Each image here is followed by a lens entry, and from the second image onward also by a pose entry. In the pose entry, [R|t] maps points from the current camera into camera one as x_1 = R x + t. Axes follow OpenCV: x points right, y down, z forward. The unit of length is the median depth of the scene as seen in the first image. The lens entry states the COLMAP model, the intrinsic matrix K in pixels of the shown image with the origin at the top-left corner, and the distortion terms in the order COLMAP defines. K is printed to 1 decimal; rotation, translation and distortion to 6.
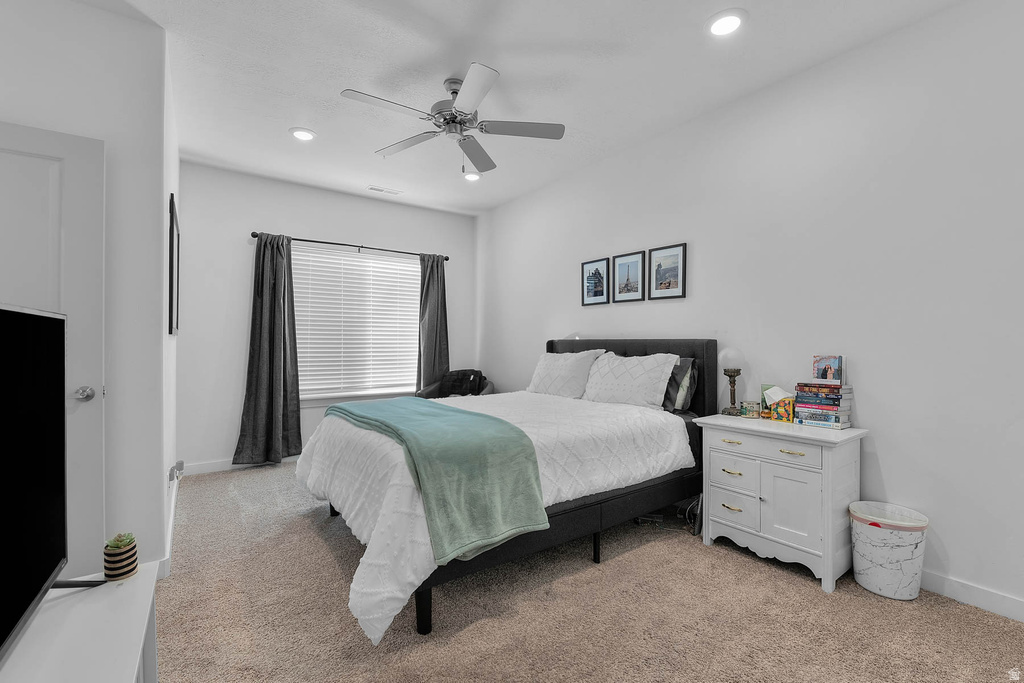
lens RADIAL K [[448.5, 0, 508.6], [0, 448.5, 335.8], [0, 0, 1]] dist [-0.014301, -0.000388]
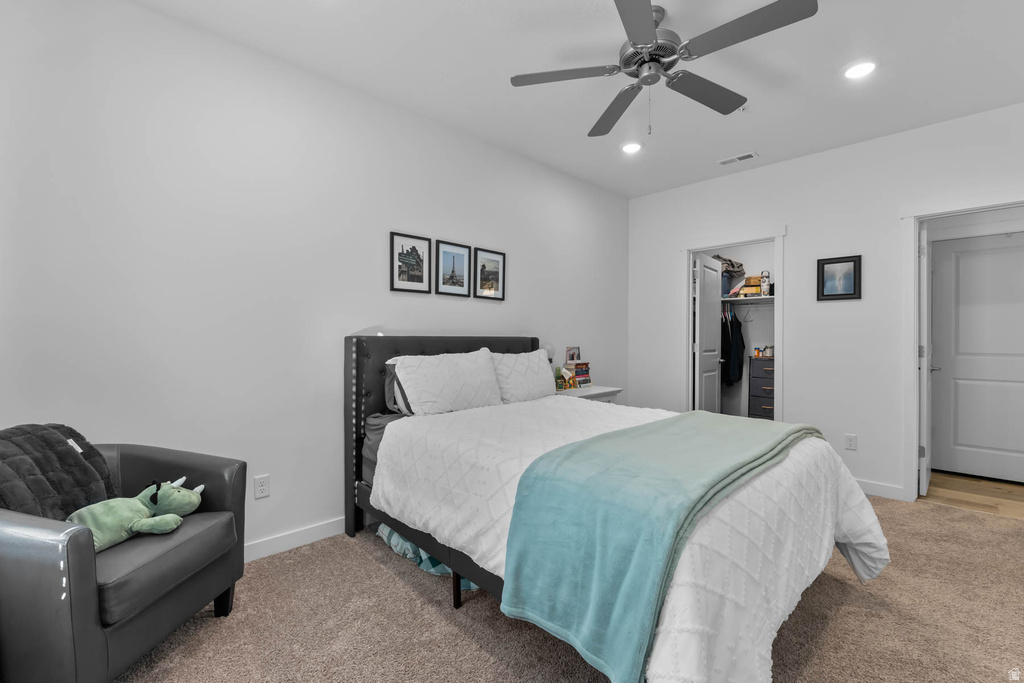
lens RADIAL K [[448.5, 0, 508.6], [0, 448.5, 335.8], [0, 0, 1]] dist [-0.014301, -0.000388]
pose [[-0.154559, 0.002287, 0.987981, -0.660299], [-0.016832, 0.999846, -0.004948, 0.009563], [-0.987840, -0.017395, -0.154497, 1.025999]]
